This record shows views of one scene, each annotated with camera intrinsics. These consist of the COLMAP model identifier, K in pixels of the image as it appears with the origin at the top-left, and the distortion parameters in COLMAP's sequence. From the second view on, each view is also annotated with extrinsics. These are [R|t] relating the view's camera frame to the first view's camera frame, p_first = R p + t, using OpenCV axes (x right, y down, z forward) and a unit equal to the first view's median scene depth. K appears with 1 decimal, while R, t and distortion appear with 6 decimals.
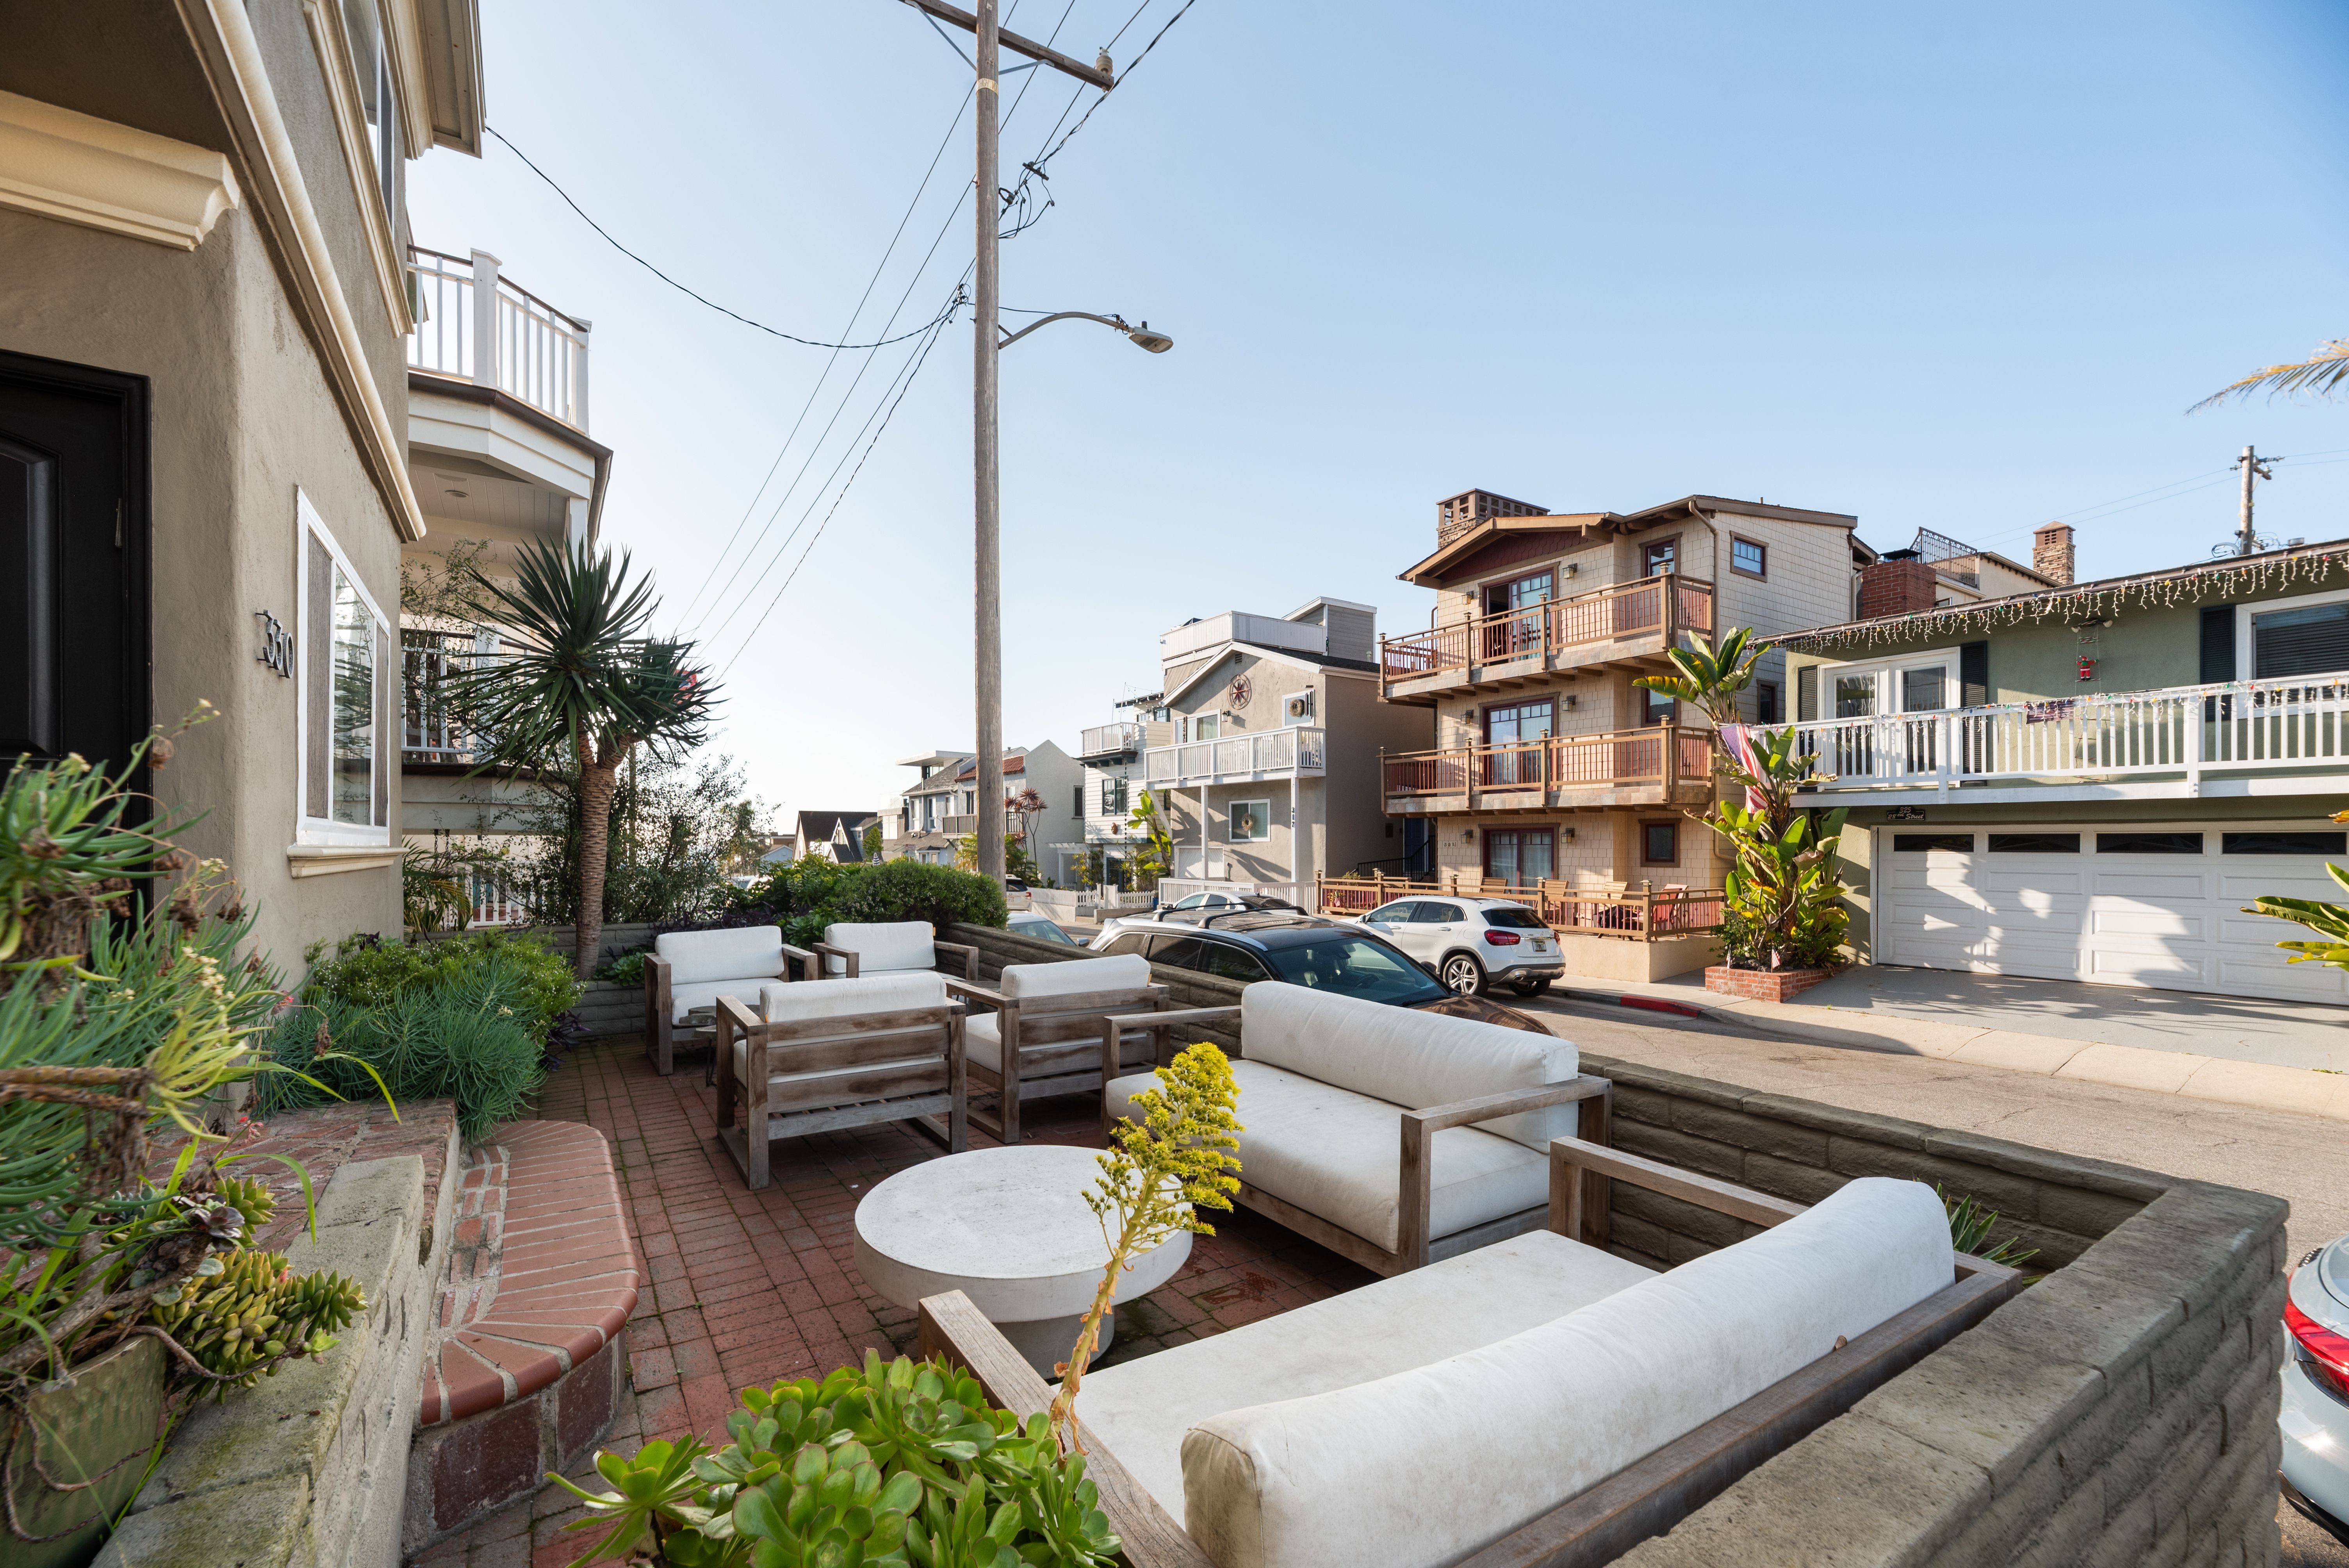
lens RADIAL K [[956.1, 0, 1136.7], [0, 956.1, 850.9], [0, 0, 1]] dist [-0.003738, 0.000436]
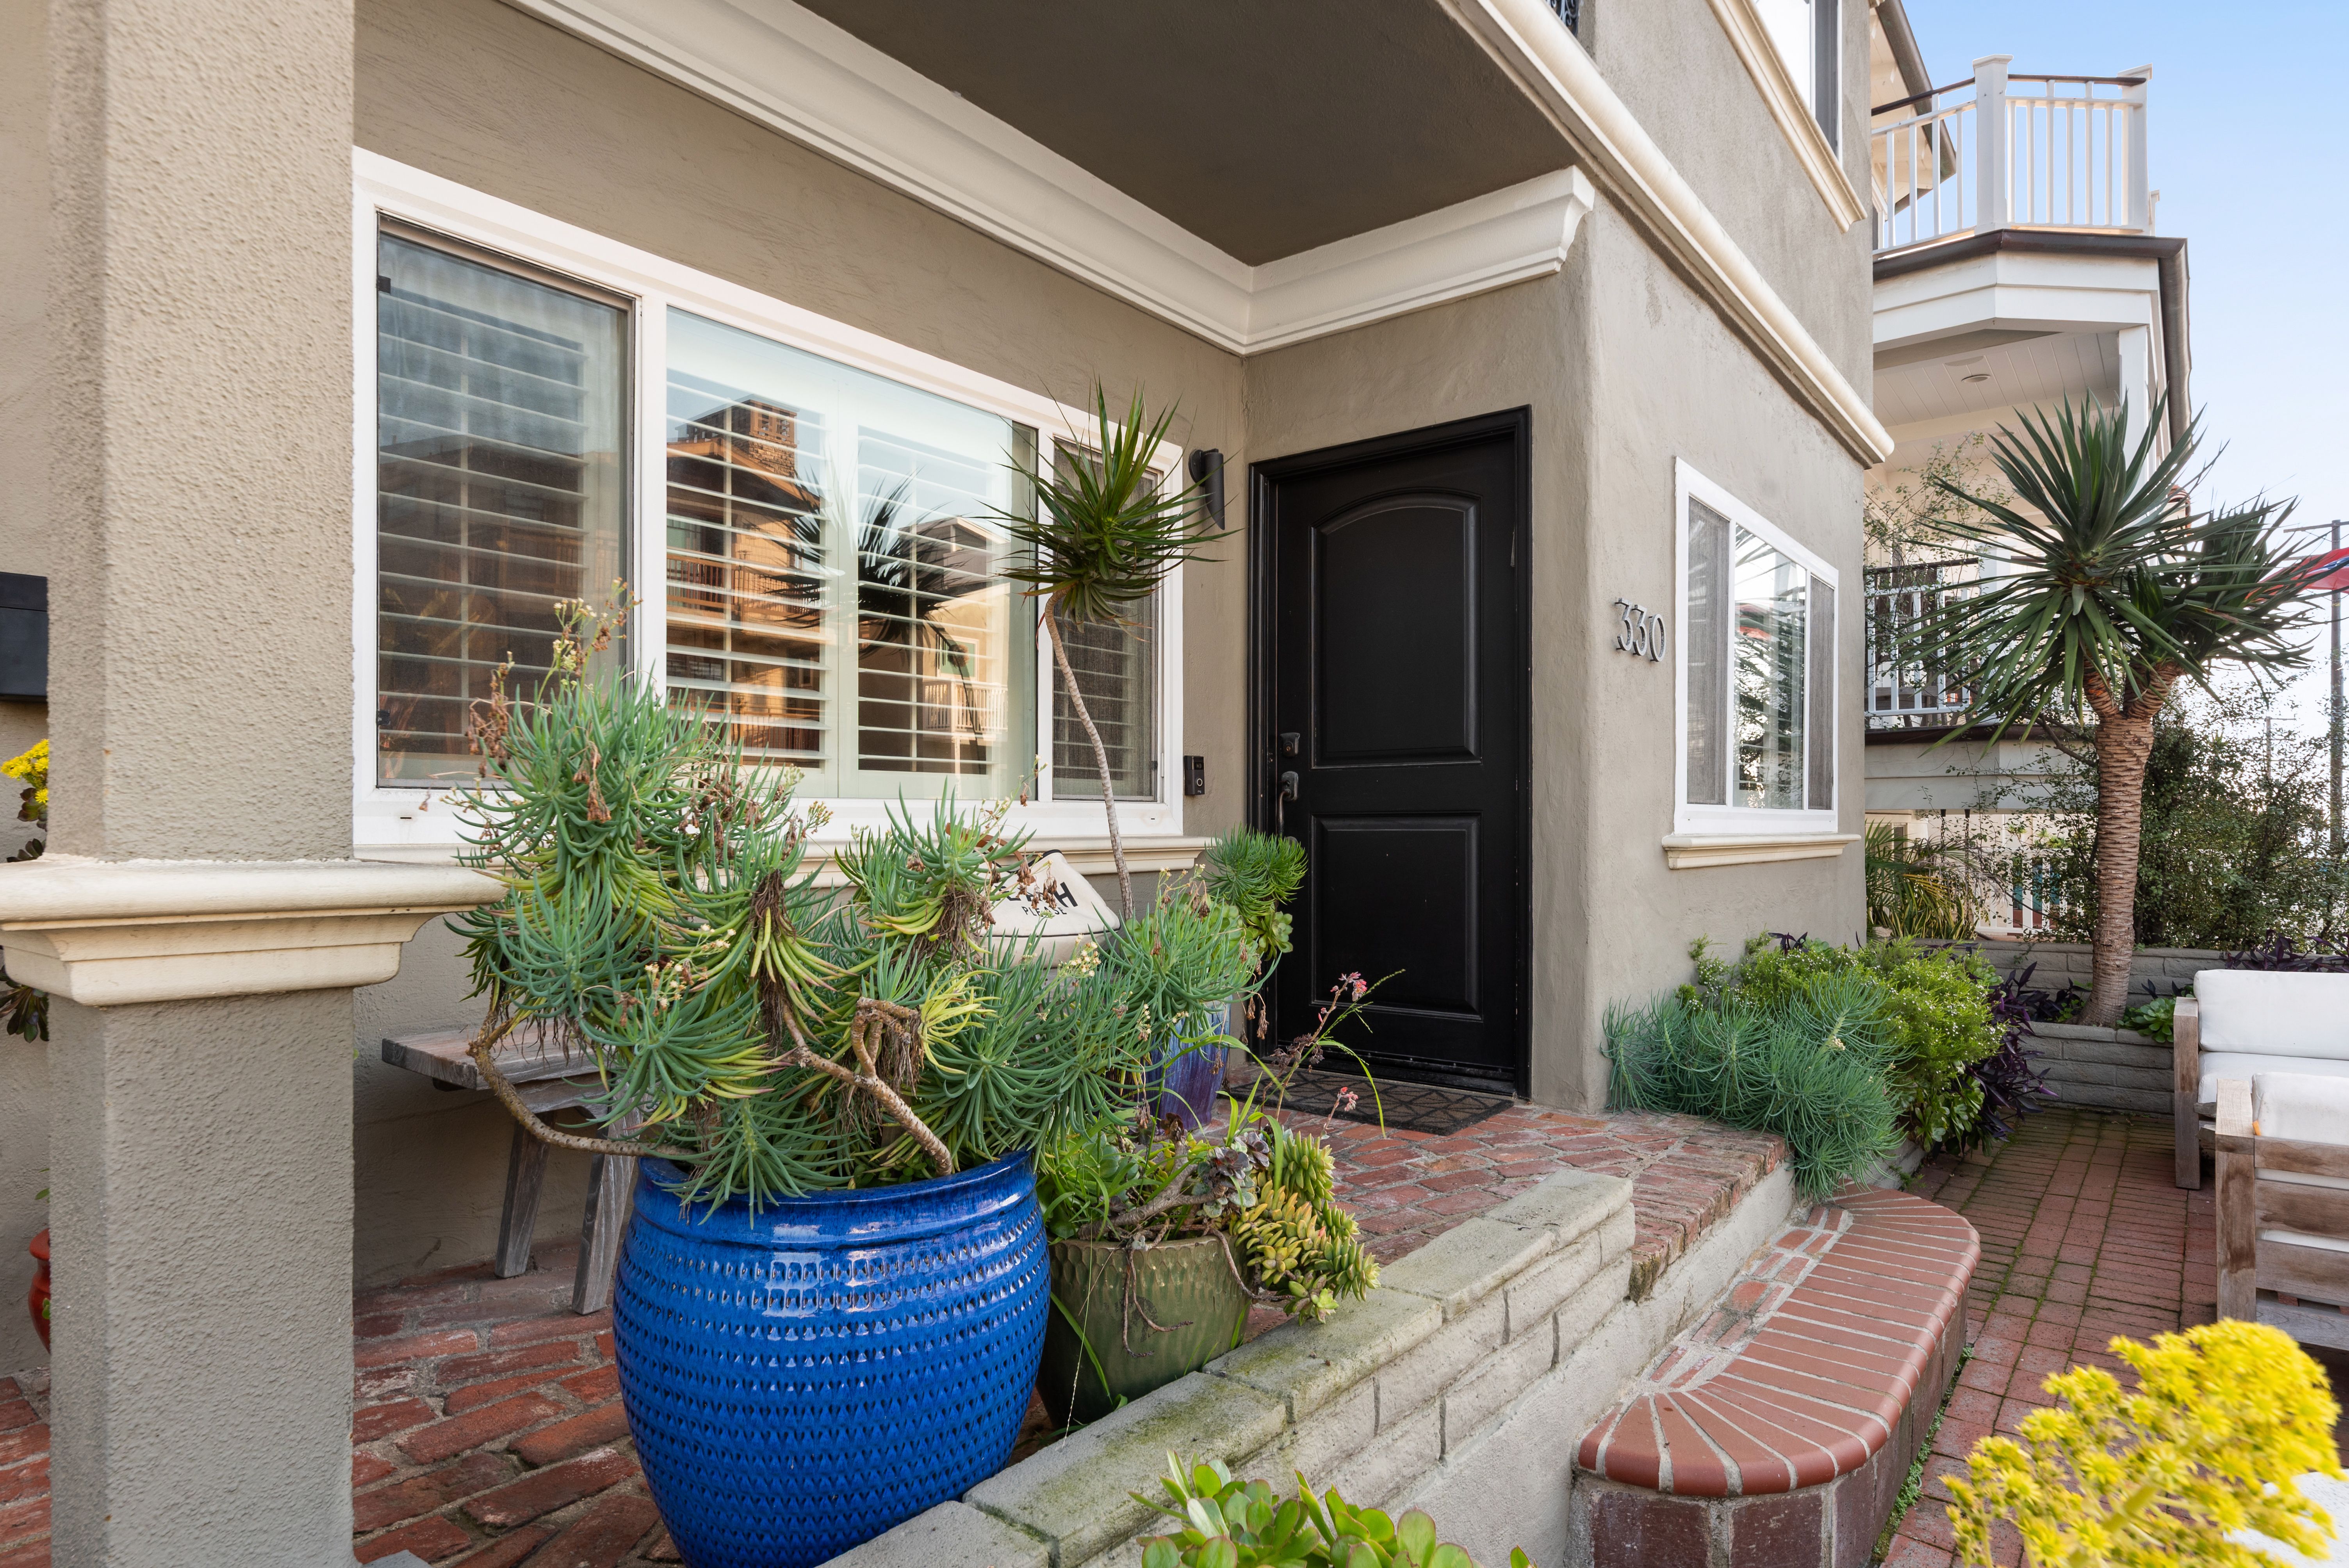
lens RADIAL K [[1269.2, 0, 1158.3], [0, 1269.2, 824.2], [0, 0, 1]] dist [-0.006302, -0.002459]
pose [[0.320911, -0.002294, -0.947107, 0.135823], [-0.003330, 0.999988, -0.003550, -0.009120], [0.947104, 0.004293, 0.320899, 0.096369]]
